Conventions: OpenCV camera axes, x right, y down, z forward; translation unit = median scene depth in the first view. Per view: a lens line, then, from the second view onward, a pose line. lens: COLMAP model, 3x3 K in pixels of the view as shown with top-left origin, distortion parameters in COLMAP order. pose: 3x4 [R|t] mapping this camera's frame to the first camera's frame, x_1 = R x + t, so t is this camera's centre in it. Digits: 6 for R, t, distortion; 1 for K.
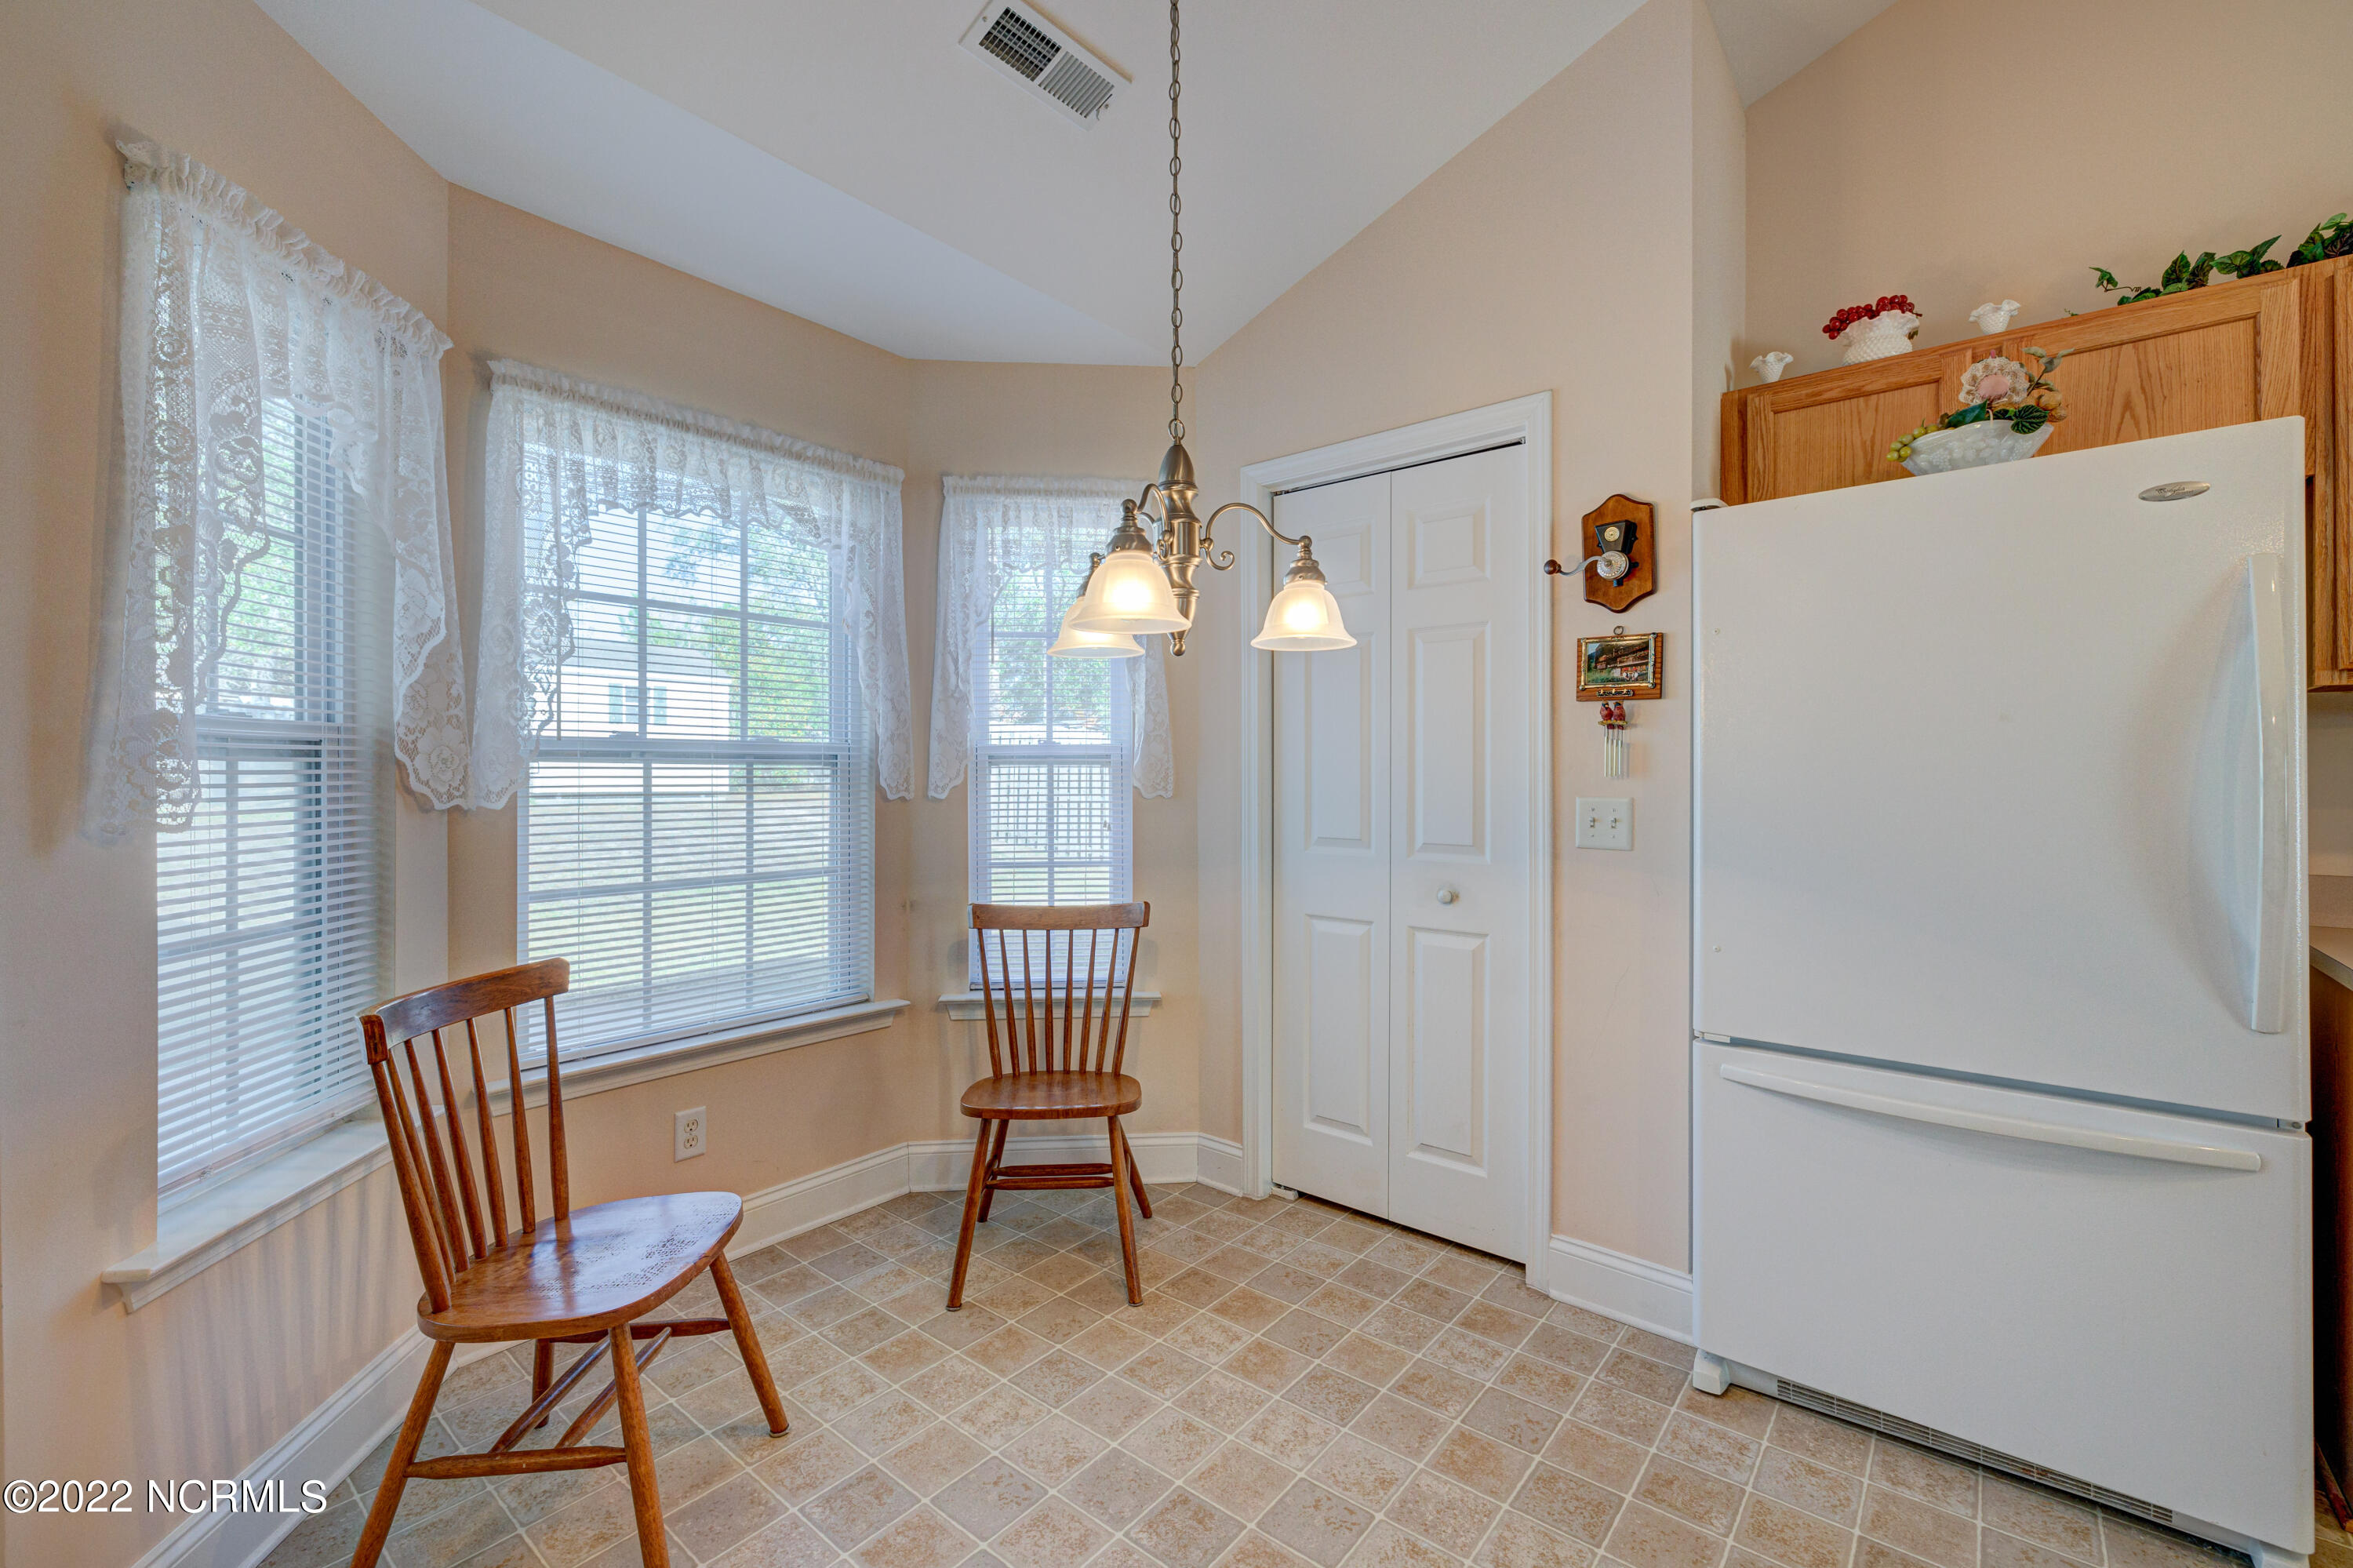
lens RADIAL K [[988.7, 0, 1169.5], [0, 988.7, 776.8], [0, 0, 1]] dist [0.000709, -0.000628]
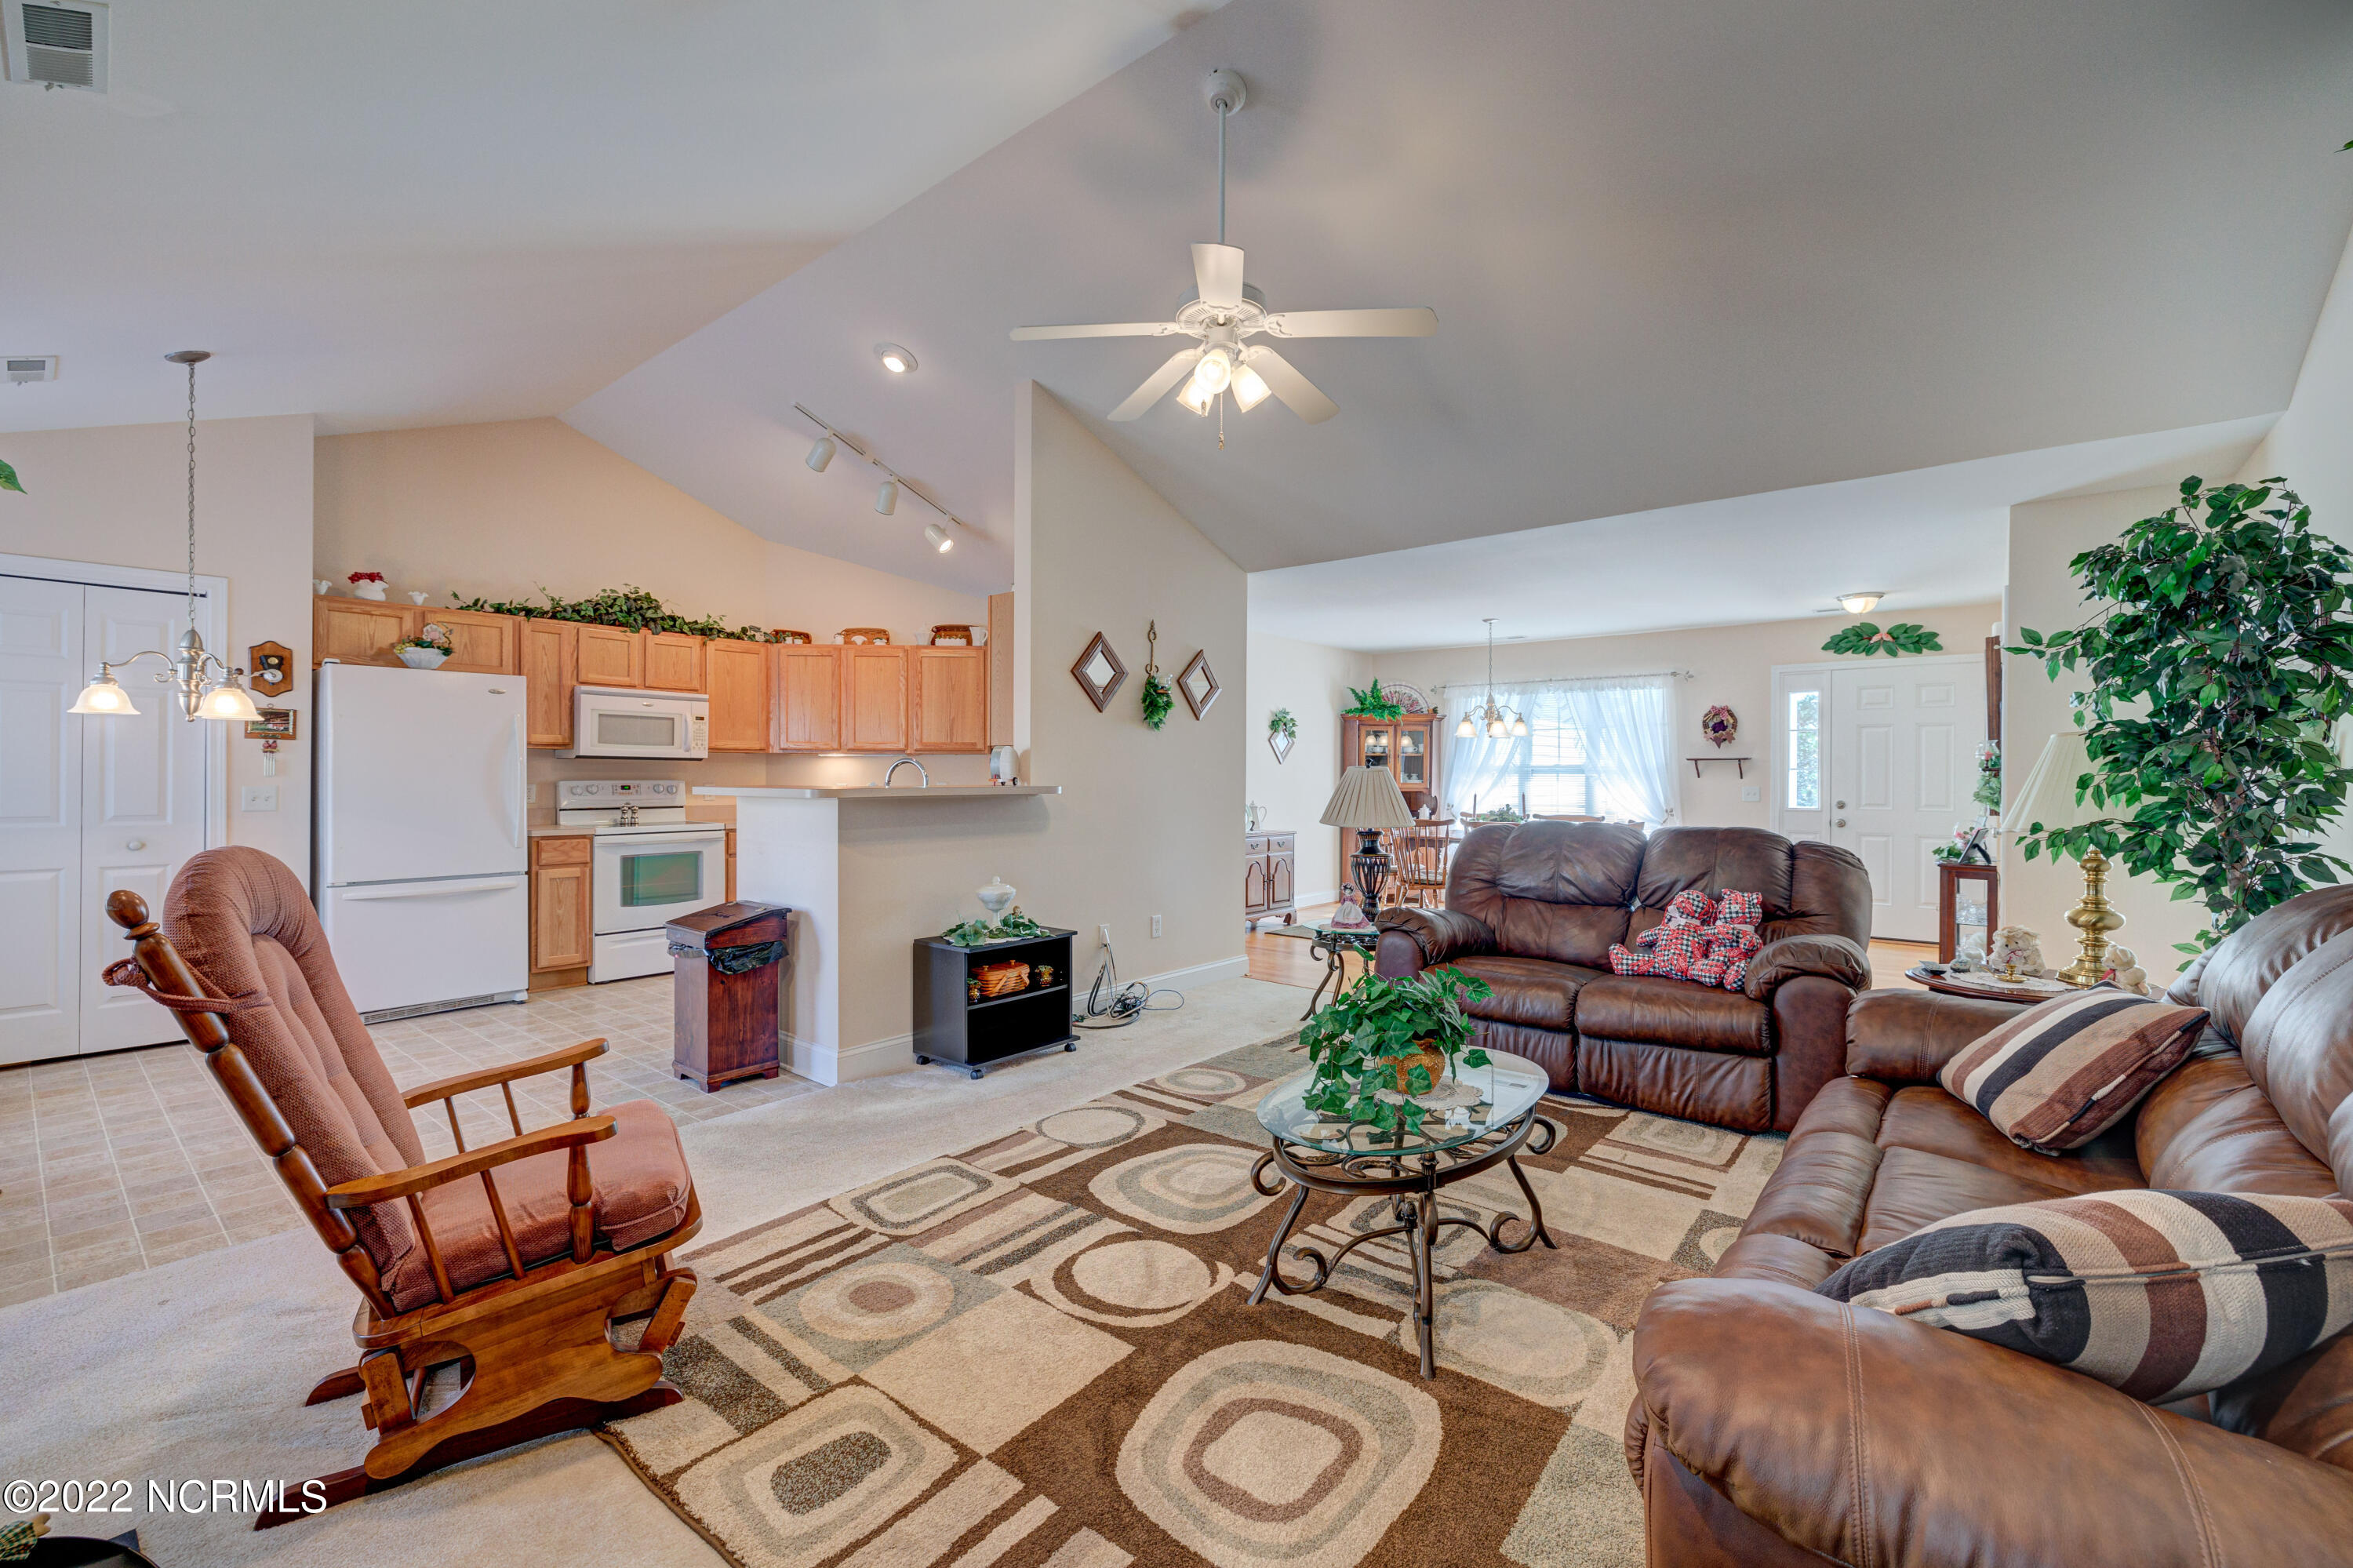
lens RADIAL K [[988.7, 0, 1169.5], [0, 988.7, 776.8], [0, 0, 1]] dist [0.000709, -0.000628]
pose [[-0.001891, 0.001136, 0.999998, -1.645146], [-0.000563, 0.999999, -0.001137, 0.003562], [-0.999998, -0.000565, -0.001890, -0.898086]]
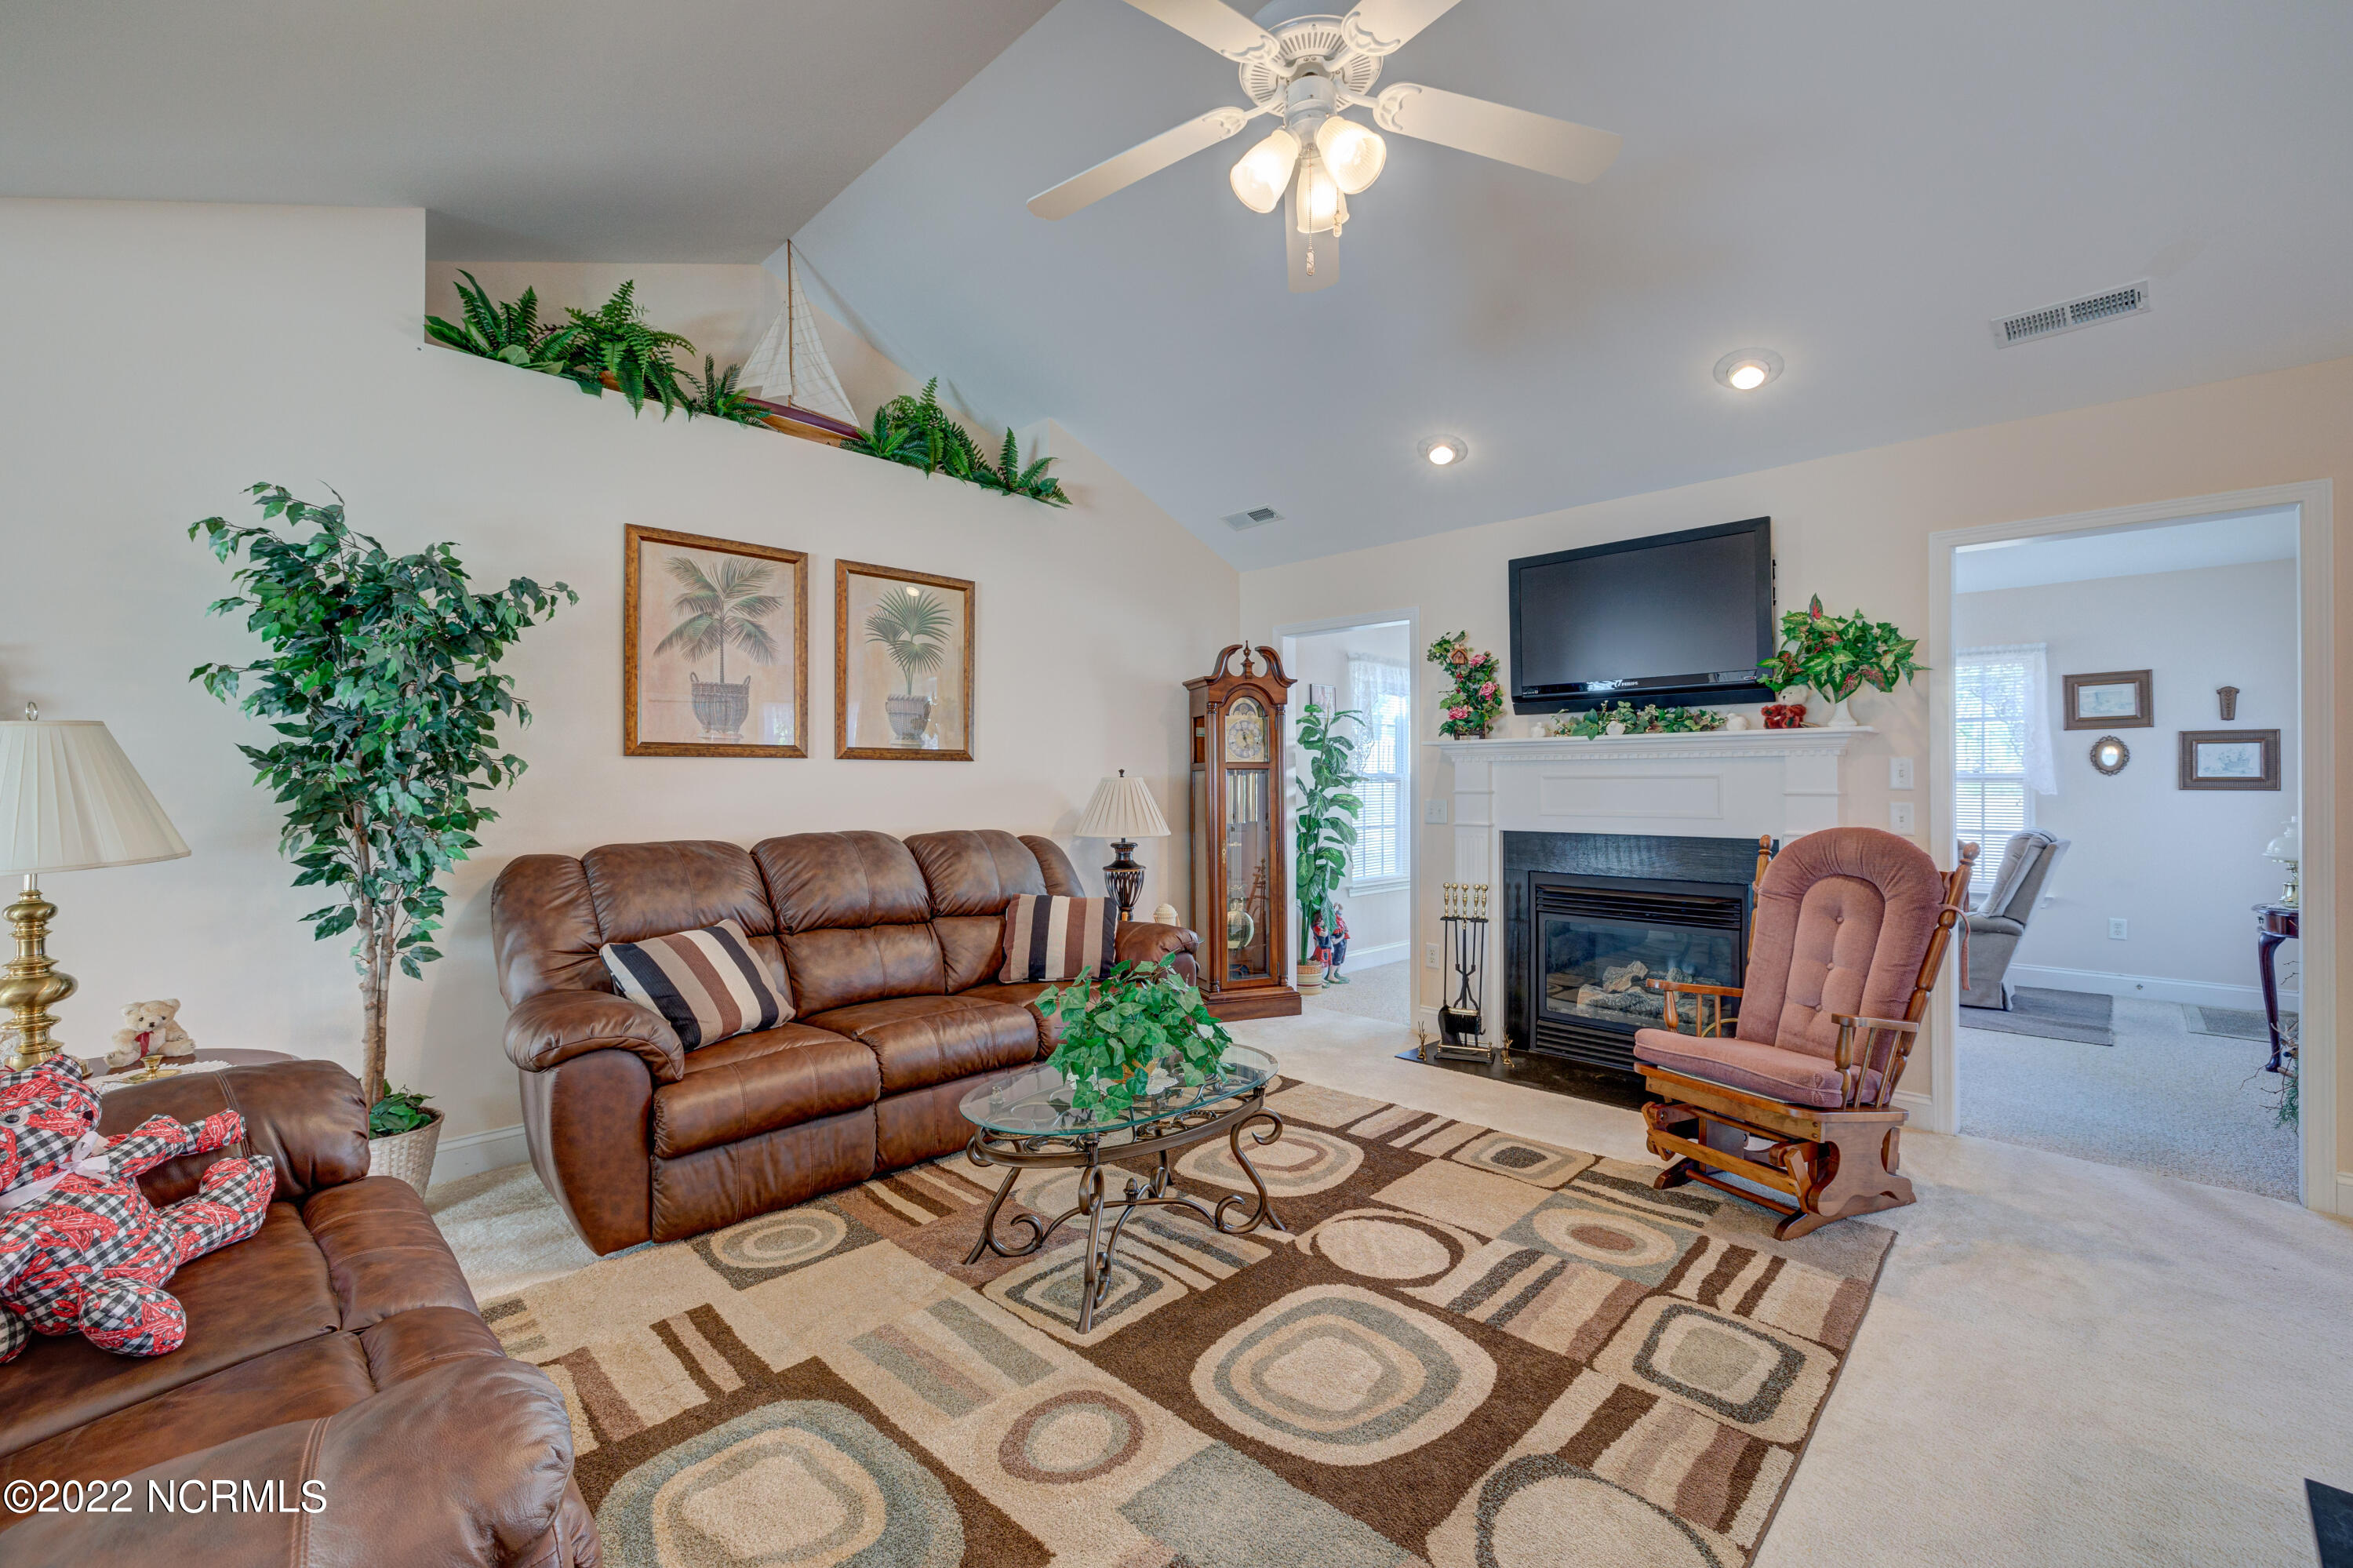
lens RADIAL K [[993.7, 0, 1182.1], [0, 993.7, 778.2], [0, 0, 1]] dist [-0.001742, -0.000485]
pose [[-0.077312, -0.004355, -0.996997, 0.620806], [-0.005754, 0.999976, -0.003921, -0.002001], [0.996990, 0.005434, -0.077335, -1.017170]]
